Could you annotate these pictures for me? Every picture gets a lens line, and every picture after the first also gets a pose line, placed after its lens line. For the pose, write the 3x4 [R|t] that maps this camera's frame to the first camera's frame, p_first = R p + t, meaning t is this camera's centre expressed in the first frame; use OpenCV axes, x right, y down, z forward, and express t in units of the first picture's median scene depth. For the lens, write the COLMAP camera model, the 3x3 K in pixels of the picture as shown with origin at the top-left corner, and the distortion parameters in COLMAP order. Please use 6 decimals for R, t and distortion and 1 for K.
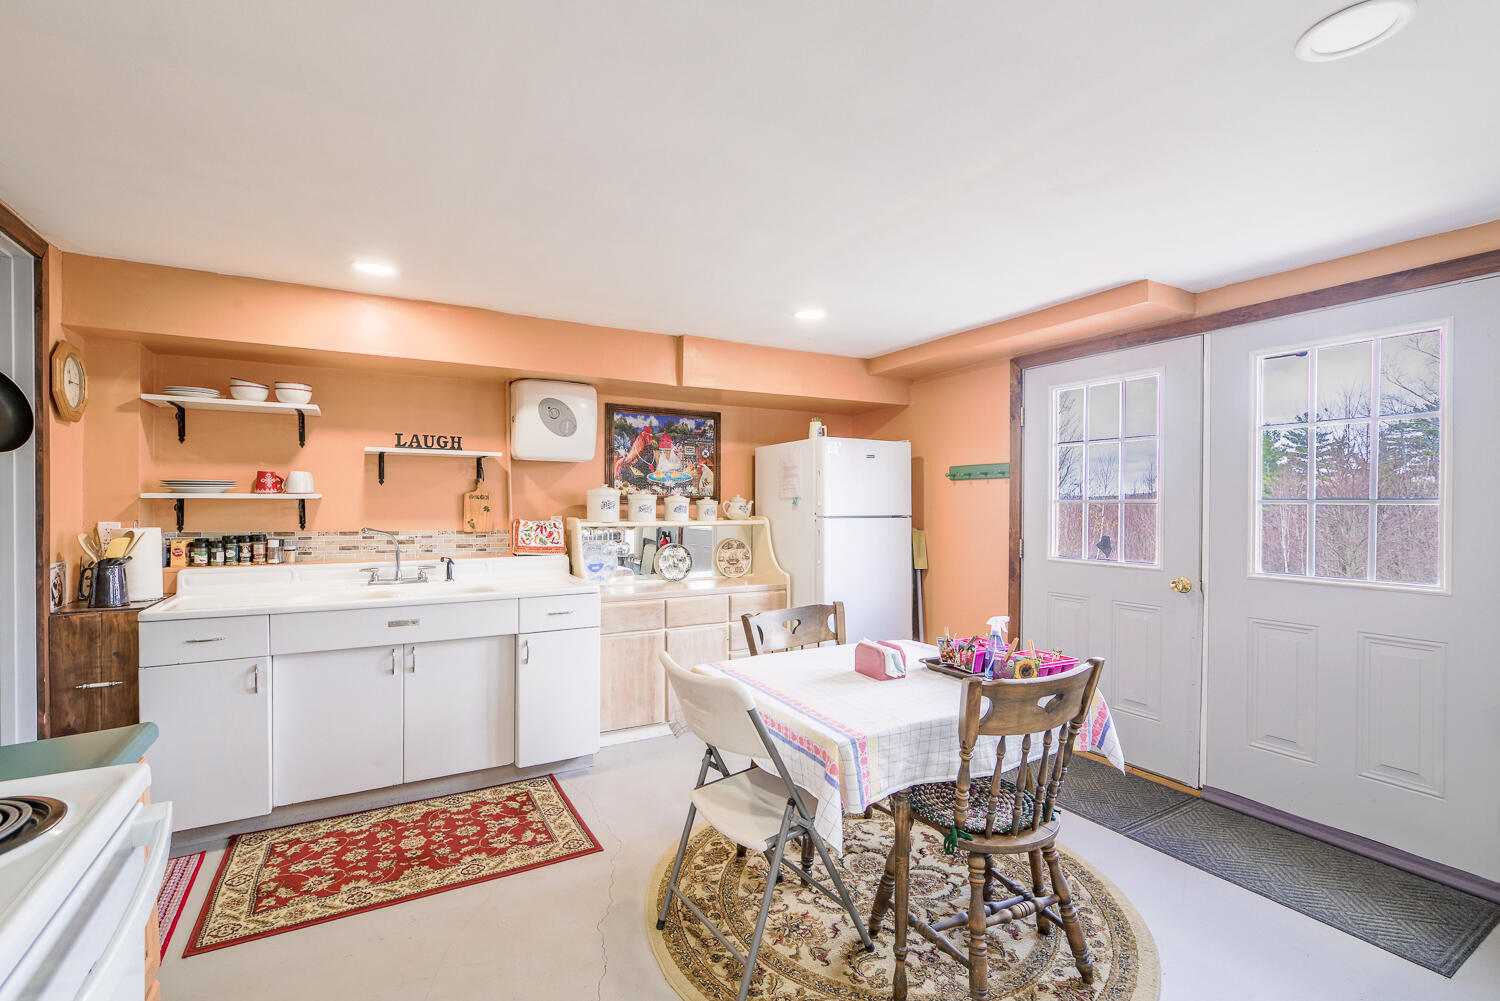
lens RADIAL K [[650.0, 0, 737.9], [0, 650.0, 504.2], [0, 0, 1]] dist [-0.009016, -0.000196]
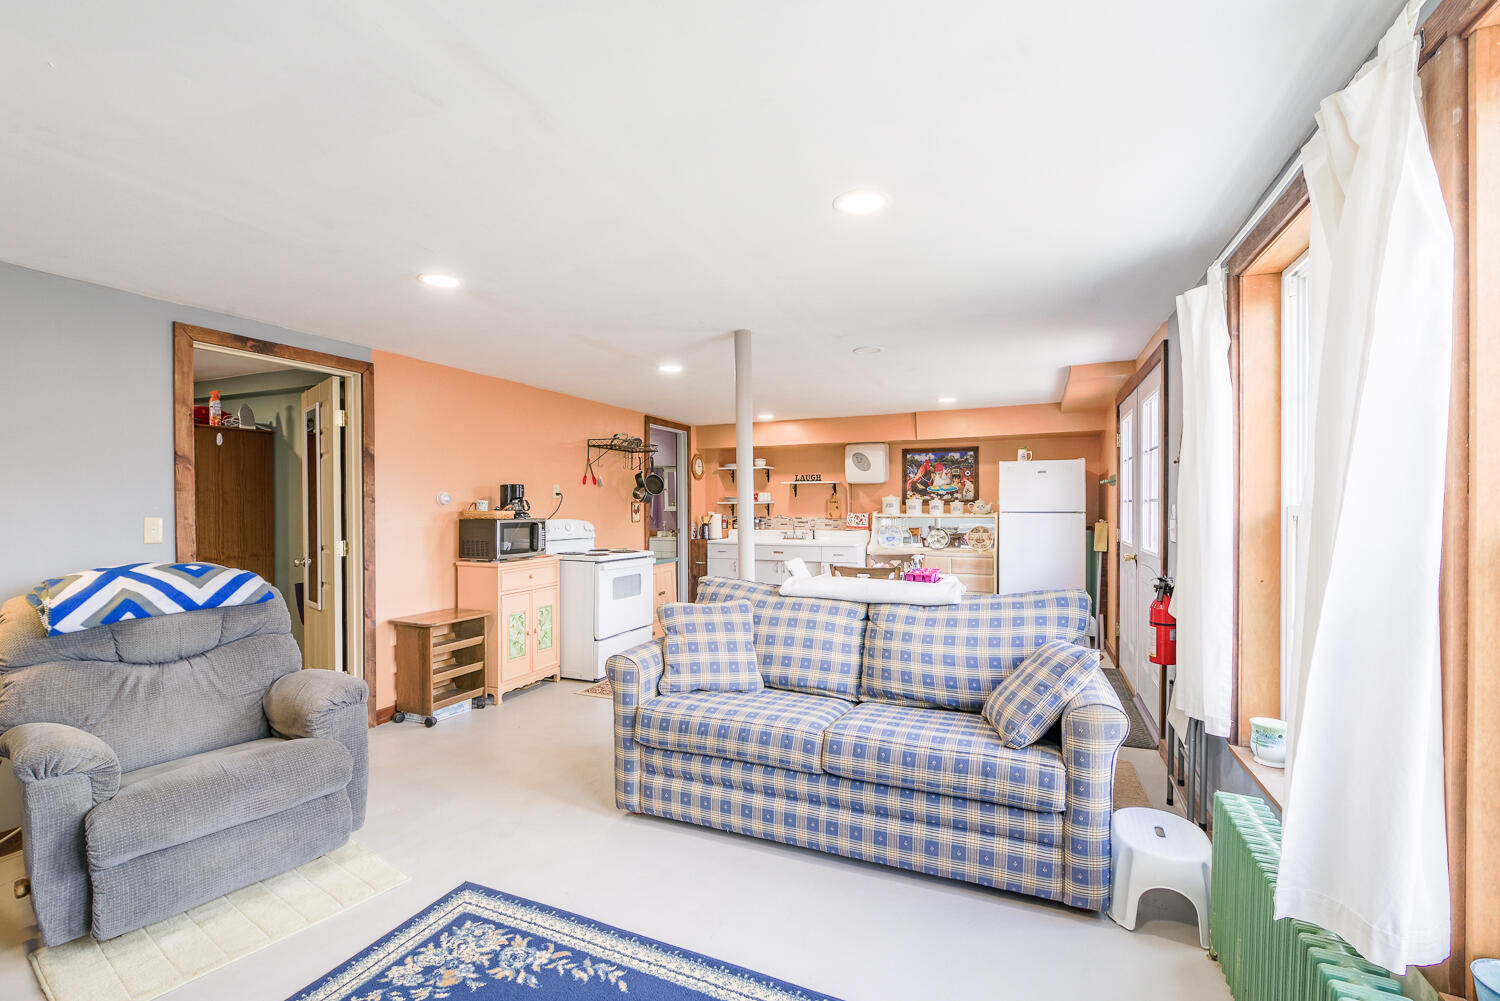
lens RADIAL K [[650.0, 0, 751.2], [0, 650.0, 508.1], [0, 0, 1]] dist [-0.009016, -0.000196]
pose [[0.614634, -0.003952, -0.788803, 0.960865], [0.003047, 0.999992, -0.002636, 0.012150], [0.788807, -0.000784, 0.614641, -0.442245]]
